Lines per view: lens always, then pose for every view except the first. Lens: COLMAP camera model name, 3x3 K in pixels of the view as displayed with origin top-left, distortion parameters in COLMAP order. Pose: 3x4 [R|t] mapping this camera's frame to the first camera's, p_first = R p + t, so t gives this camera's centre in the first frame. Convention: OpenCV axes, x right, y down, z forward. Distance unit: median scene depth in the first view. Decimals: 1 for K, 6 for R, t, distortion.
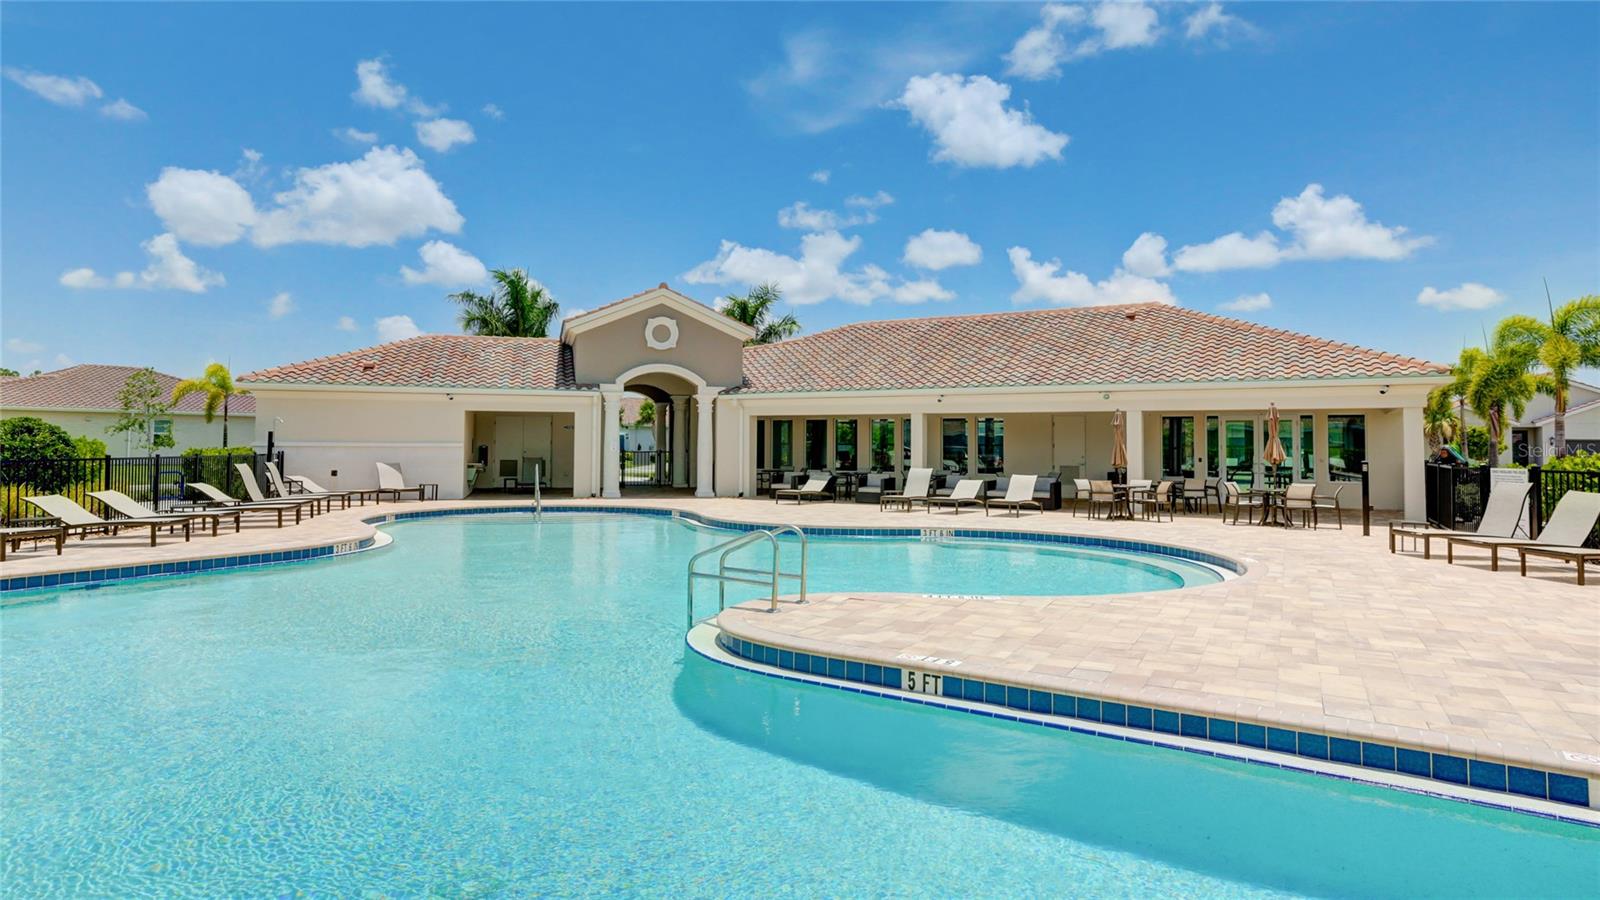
lens RADIAL K [[984.9, 0, 800.0], [0, 984.9, 450.0], [0, 0, 1]] dist [0.002523, -0.032669]
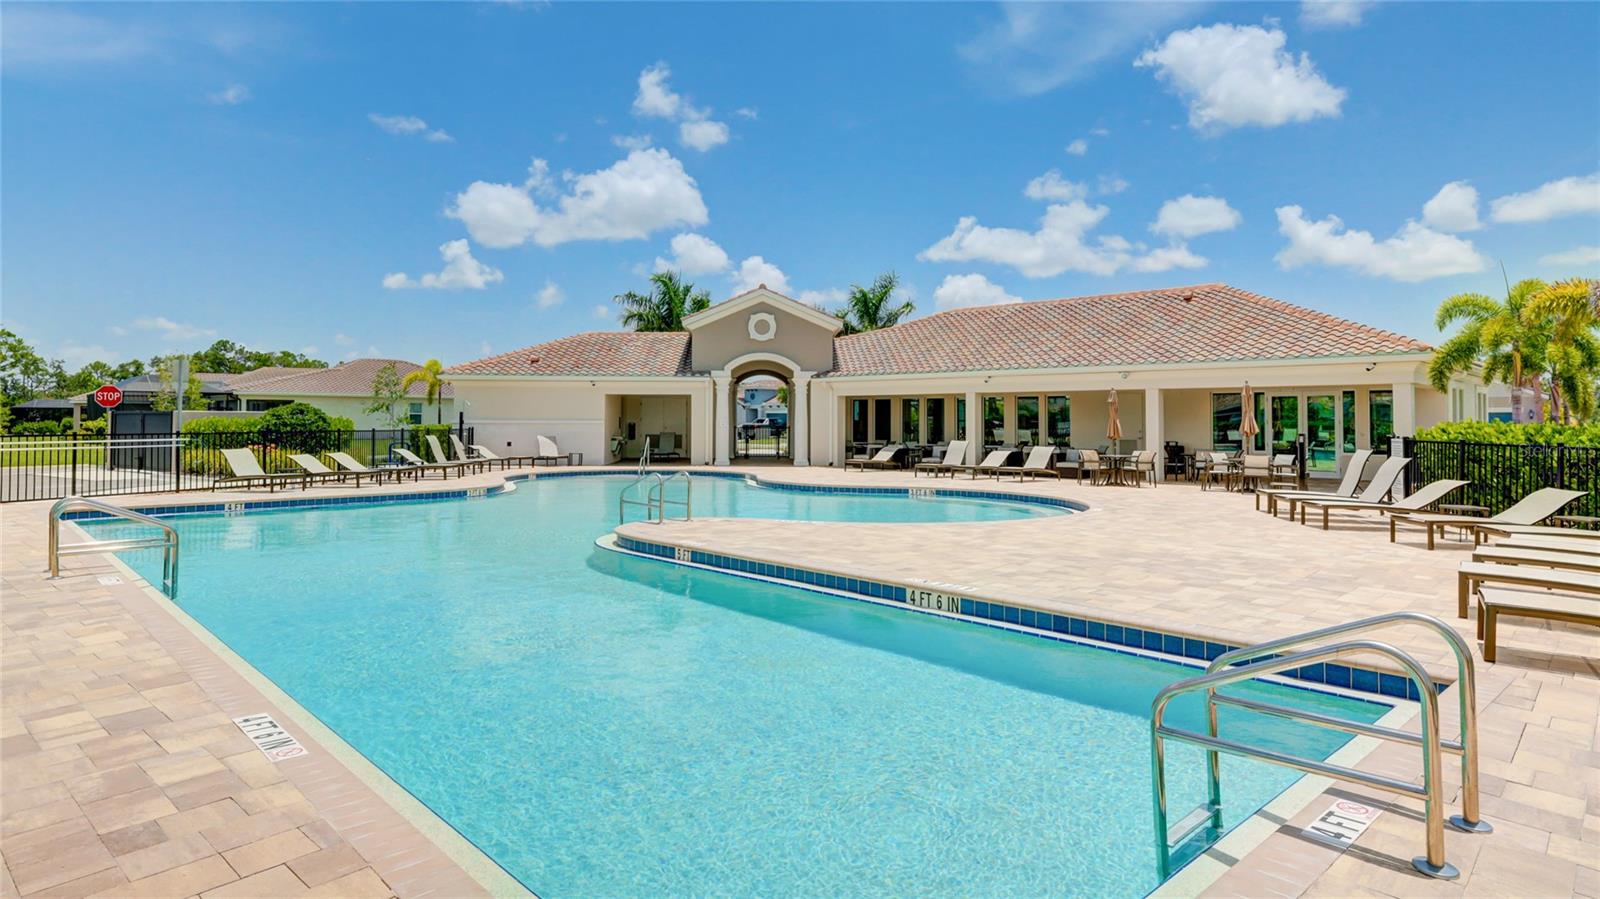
lens RADIAL K [[984.9, 0, 800.0], [0, 984.9, 449.5], [0, 0, 1]] dist [0.002523, -0.032669]
pose [[0.967153, 0.004391, -0.254156, 0.189955], [0.001297, 0.999753, 0.022208, 0.002260], [0.254191, -0.021808, 0.966908, -0.125021]]
